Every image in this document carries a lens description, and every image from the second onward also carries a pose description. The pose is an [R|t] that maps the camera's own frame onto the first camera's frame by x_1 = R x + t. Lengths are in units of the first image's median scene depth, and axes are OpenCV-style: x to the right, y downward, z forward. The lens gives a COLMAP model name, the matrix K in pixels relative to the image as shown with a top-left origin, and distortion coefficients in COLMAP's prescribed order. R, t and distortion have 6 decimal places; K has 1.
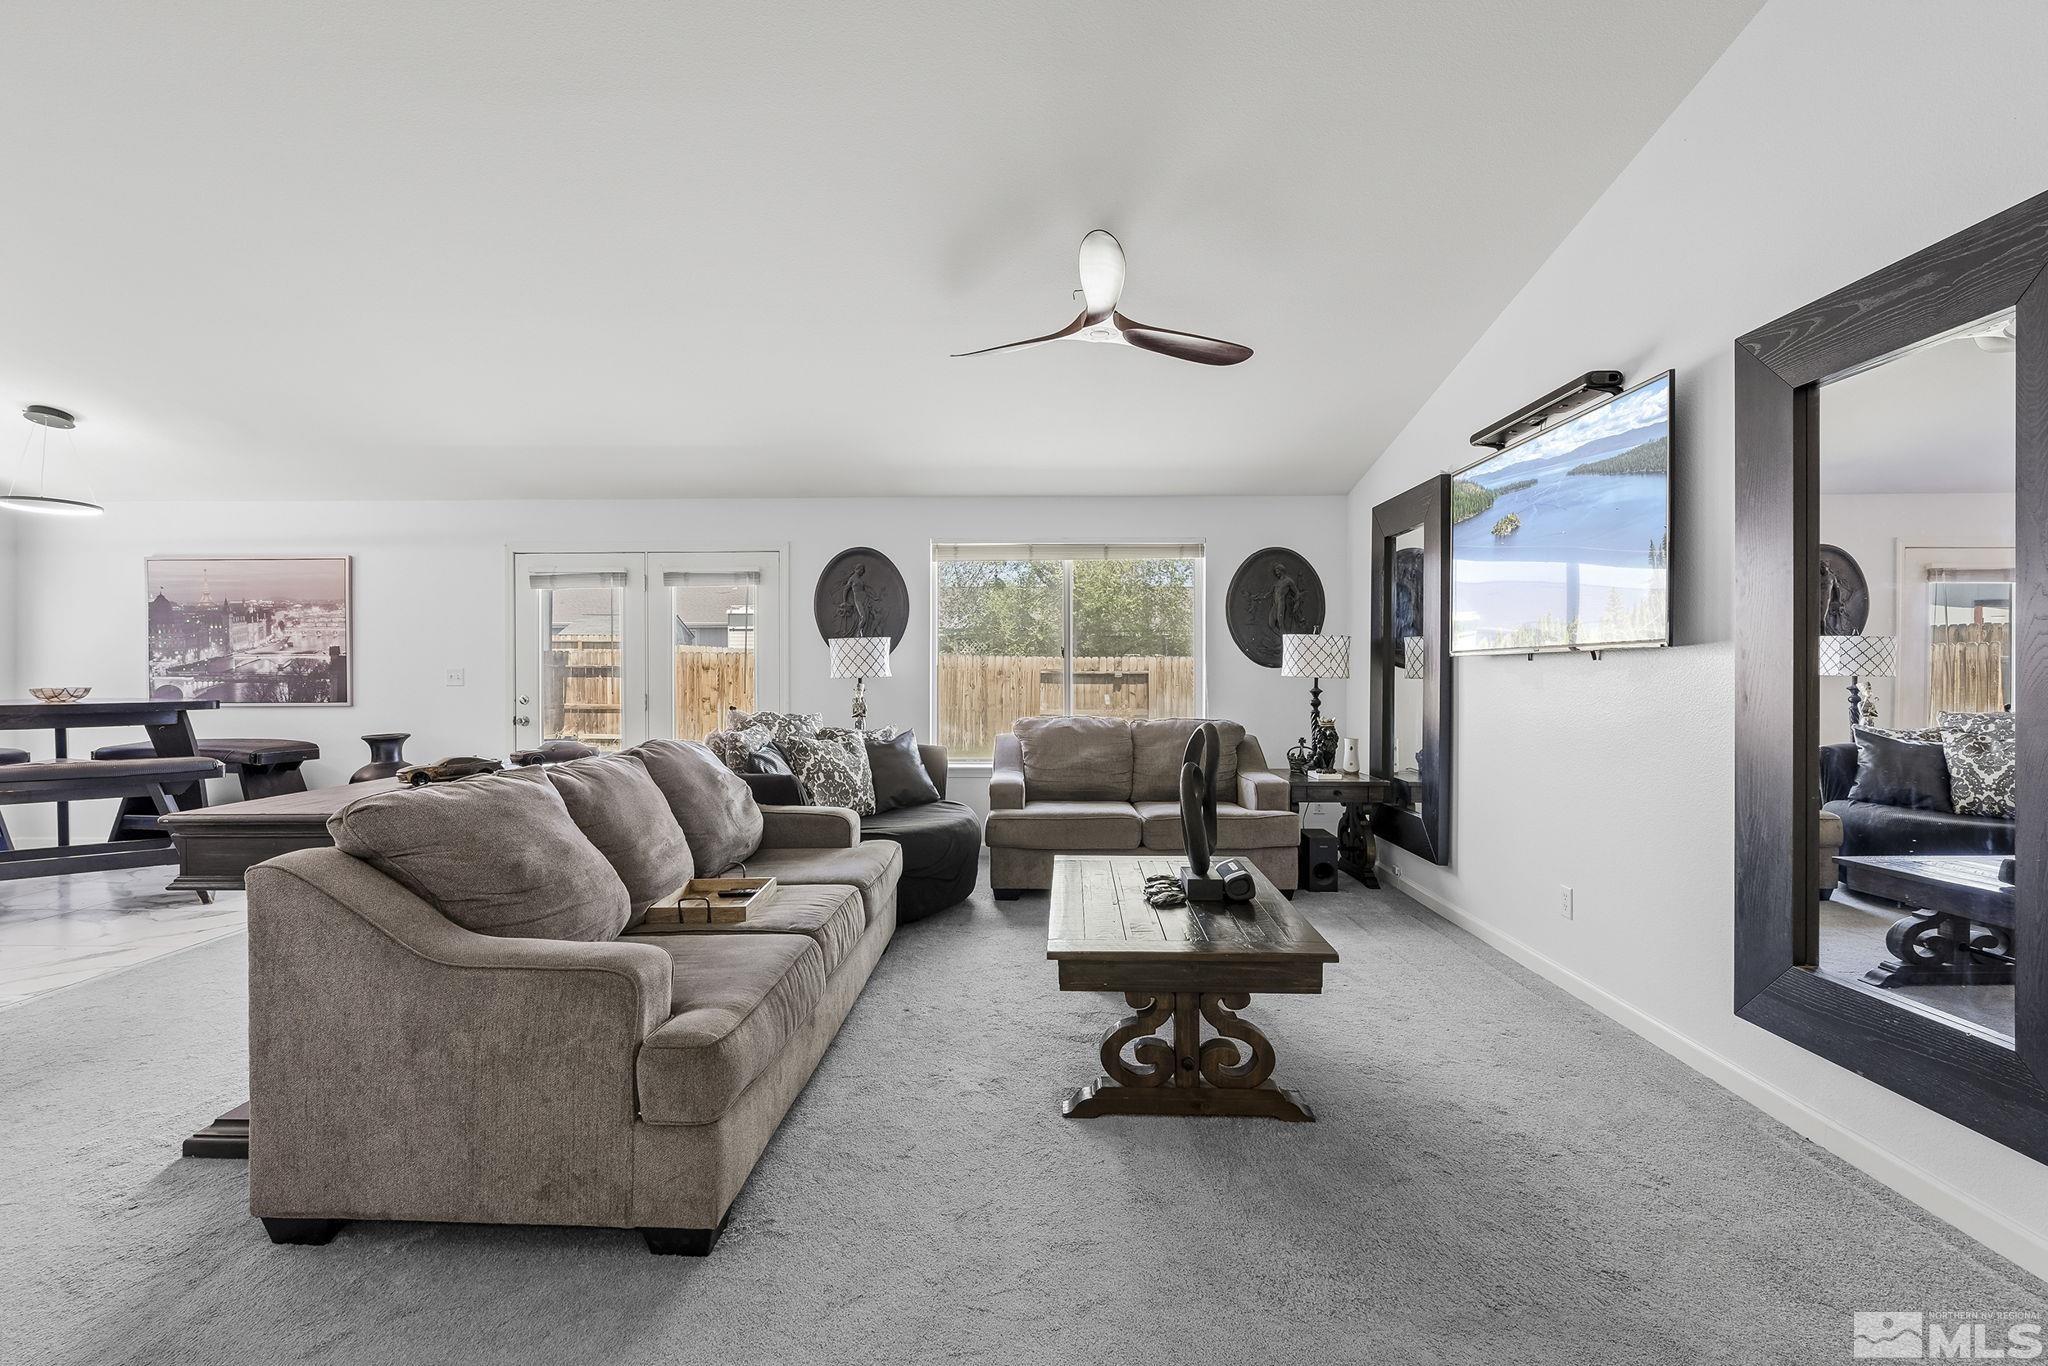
lens RADIAL K [[937.8, 0, 1006.2], [0, 937.8, 681.6], [0, 0, 1]] dist [-0.004343, 0.004336]
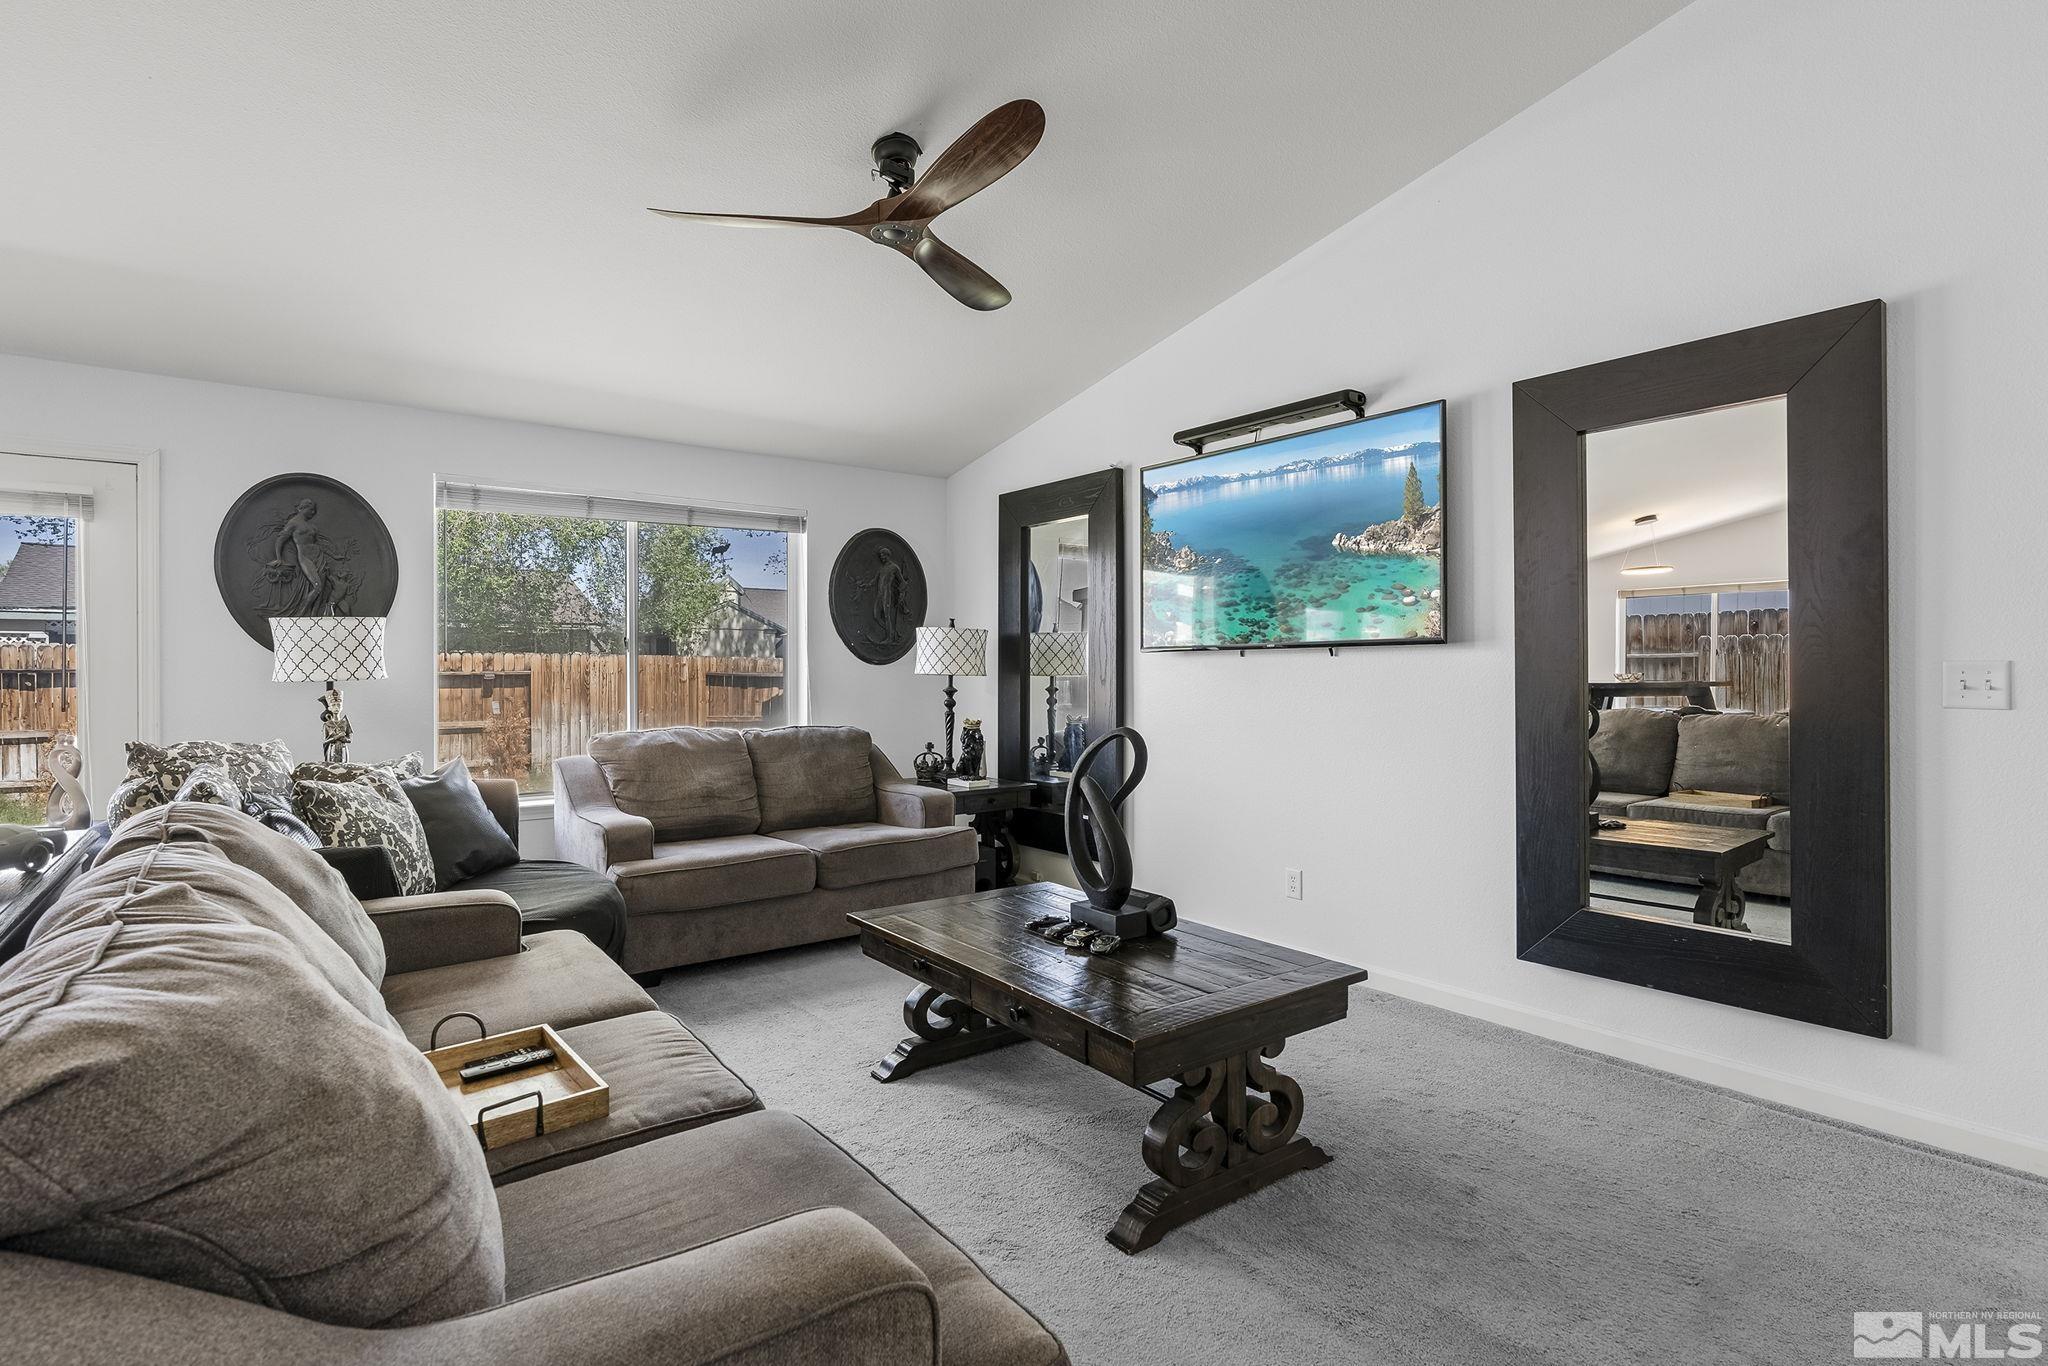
lens RADIAL K [[1018.9, 0, 1007.5], [0, 1018.9, 676.9], [0, 0, 1]] dist [-0.009099, 0.001329]
pose [[0.776443, -0.006754, 0.630152, -0.248702], [0.010550, 0.999942, -0.002281, -0.000495], [-0.630100, 0.008419, 0.776469, 0.199165]]
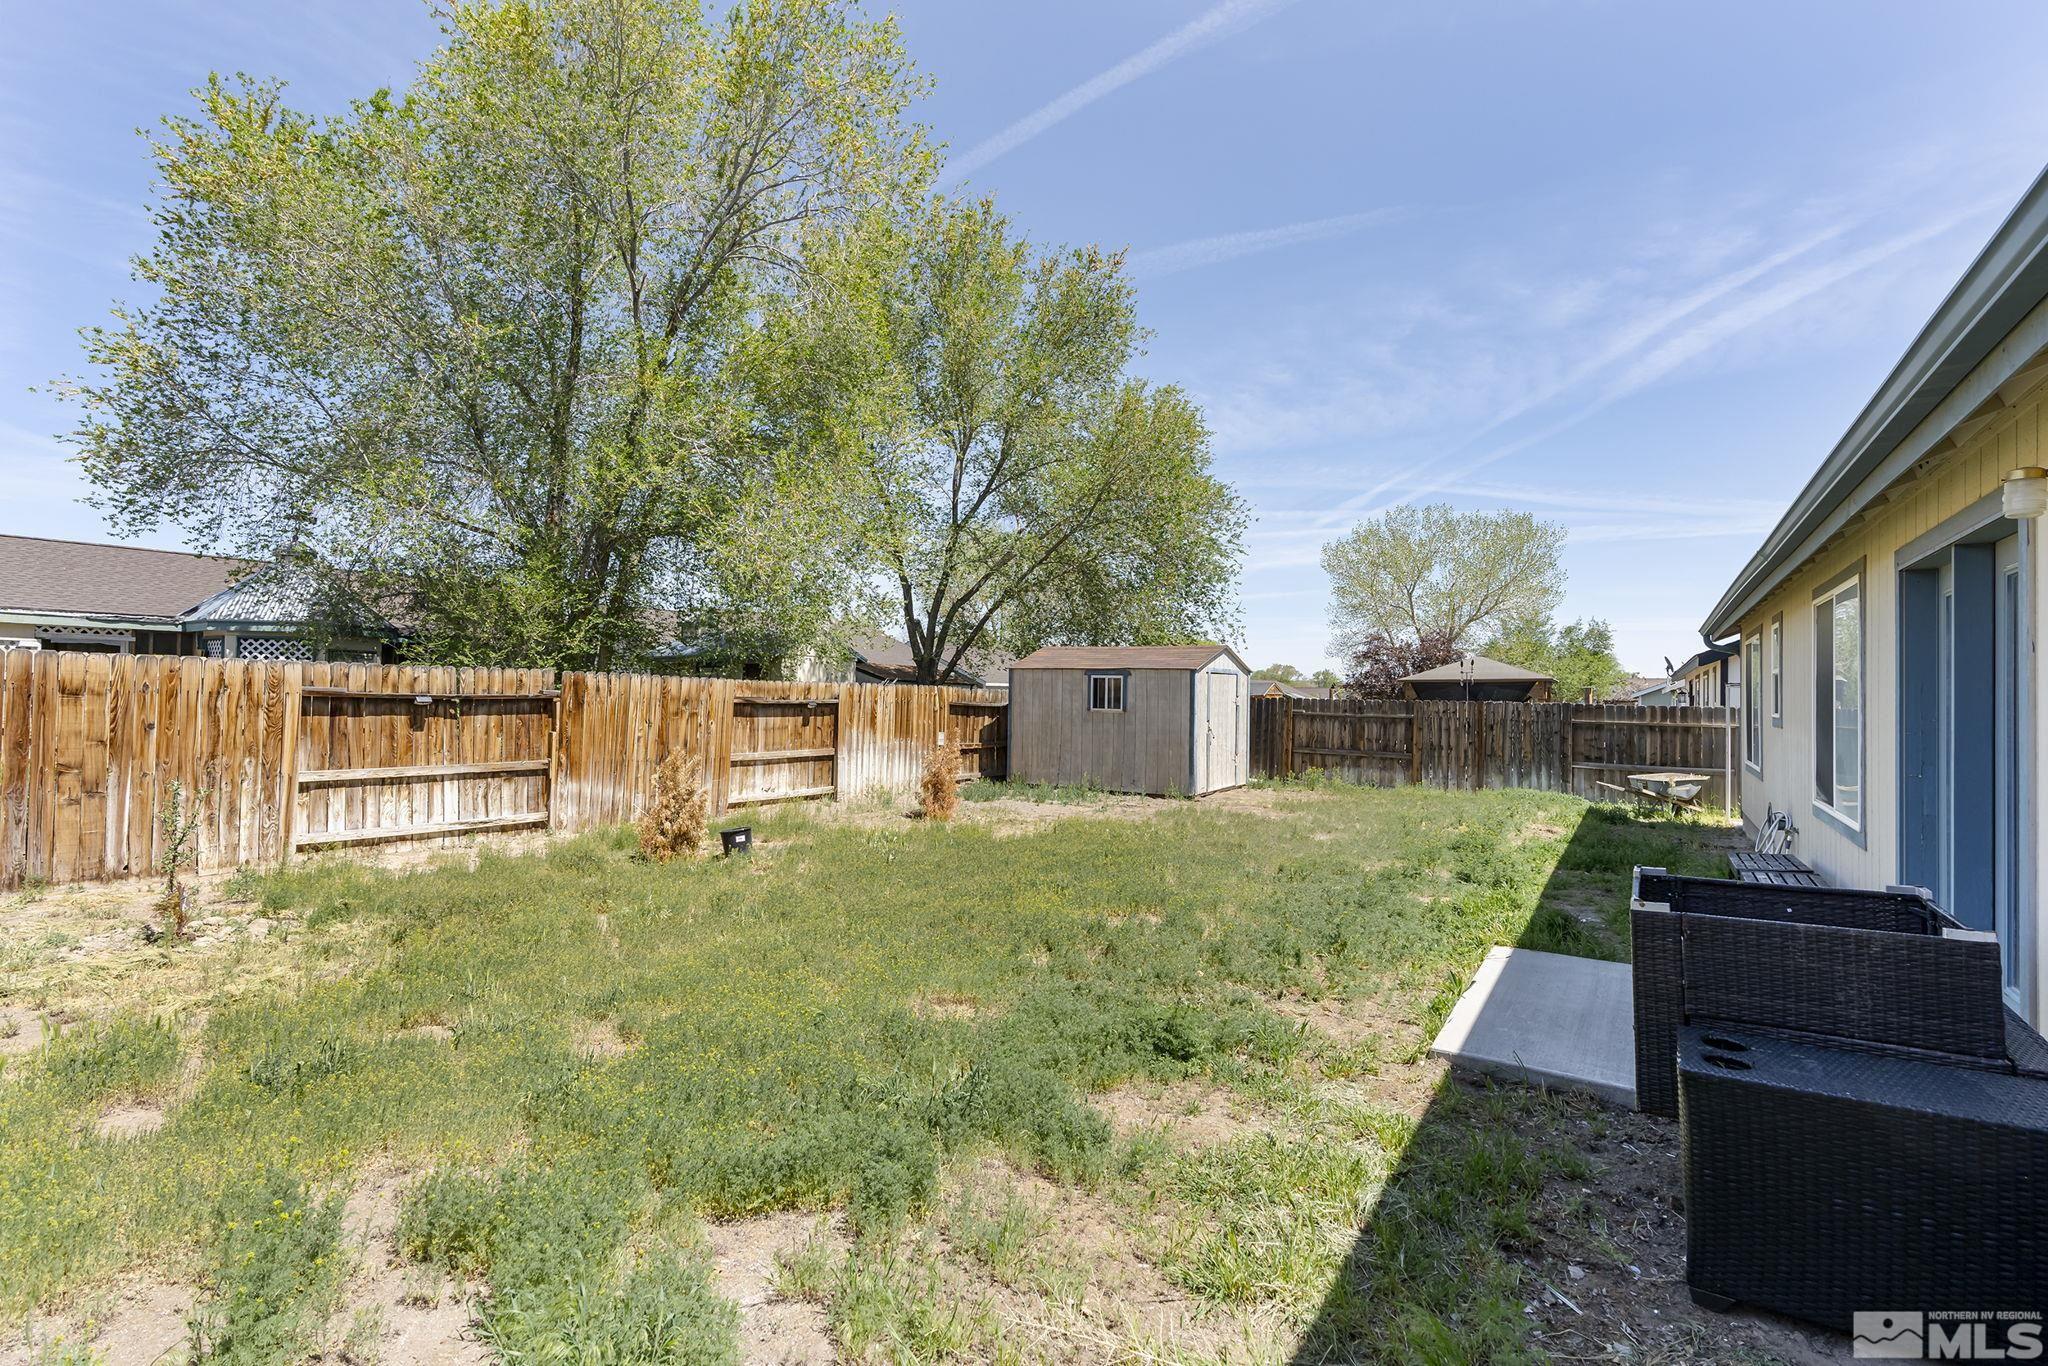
lens RADIAL K [[937.8, 0, 1025.2], [0, 937.8, 682.8], [0, 0, 1]] dist [-0.004343, 0.004336]
pose [[0.513251, 0.018110, 0.858048, -1.441052], [-0.001452, 0.999794, -0.020233, -0.031877], [-0.858237, 0.009138, 0.513172, 1.366746]]
